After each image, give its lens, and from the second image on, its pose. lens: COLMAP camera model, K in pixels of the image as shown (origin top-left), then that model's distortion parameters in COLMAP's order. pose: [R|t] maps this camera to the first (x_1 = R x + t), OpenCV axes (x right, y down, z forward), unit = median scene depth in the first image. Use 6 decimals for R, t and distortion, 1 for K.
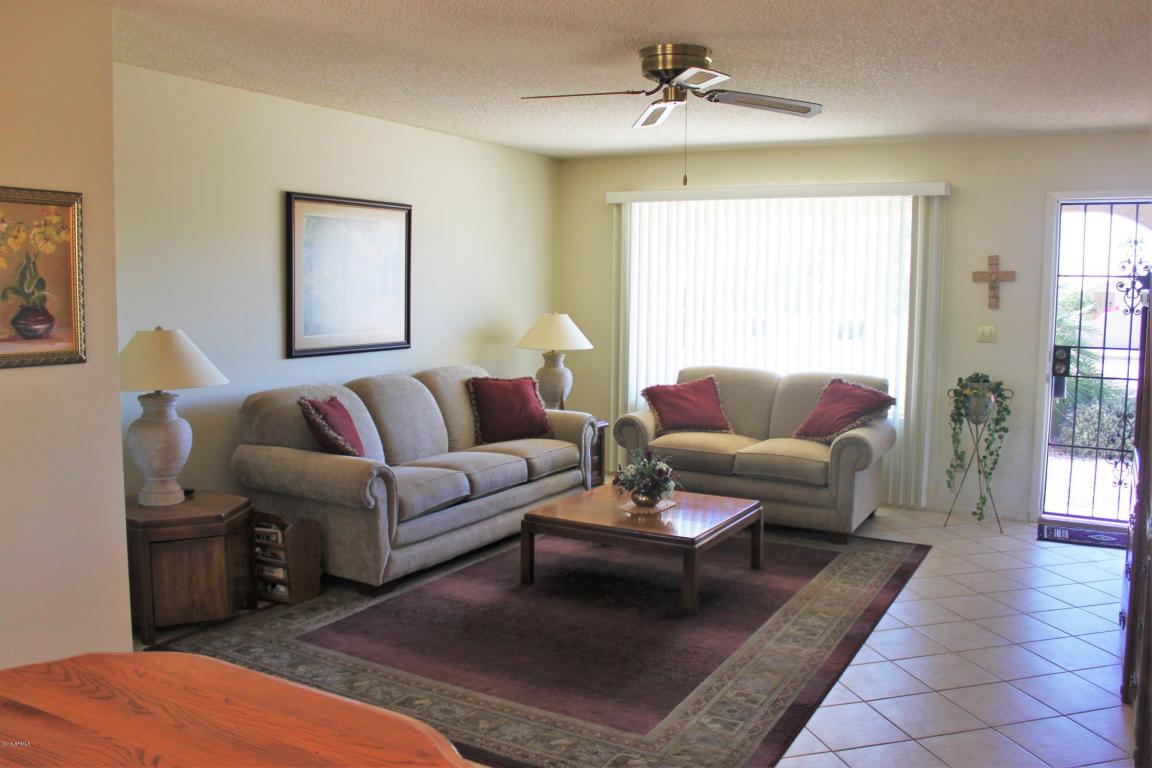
lens RADIAL K [[967.1, 0, 576.3], [0, 967.1, 376.6], [0, 0, 1]] dist [-0.155025, 0.127352]
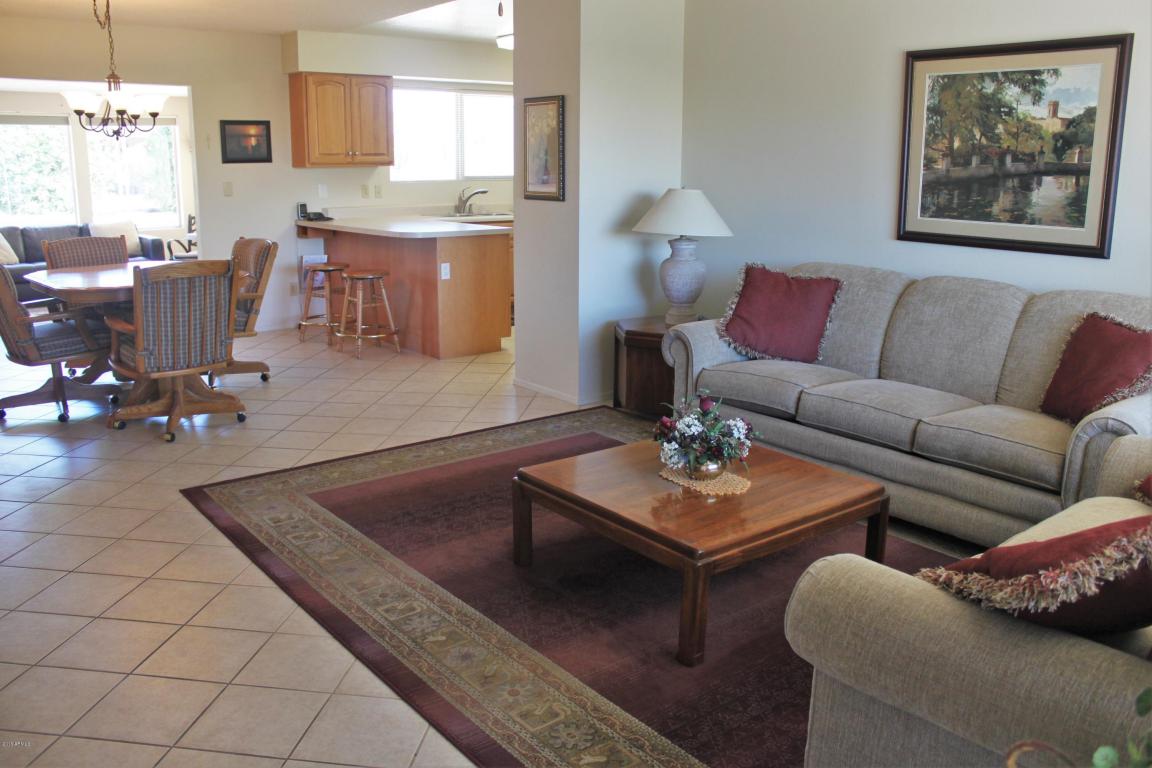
lens RADIAL K [[951.6, 0, 581.6], [0, 951.6, 386.2], [0, 0, 1]] dist [-0.171473, 0.144915]
pose [[-0.371352, 0.203756, -0.905860, 0.576713], [-0.097315, 0.961709, 0.256212, -0.074404], [0.923378, 0.183299, -0.337304, 0.942278]]
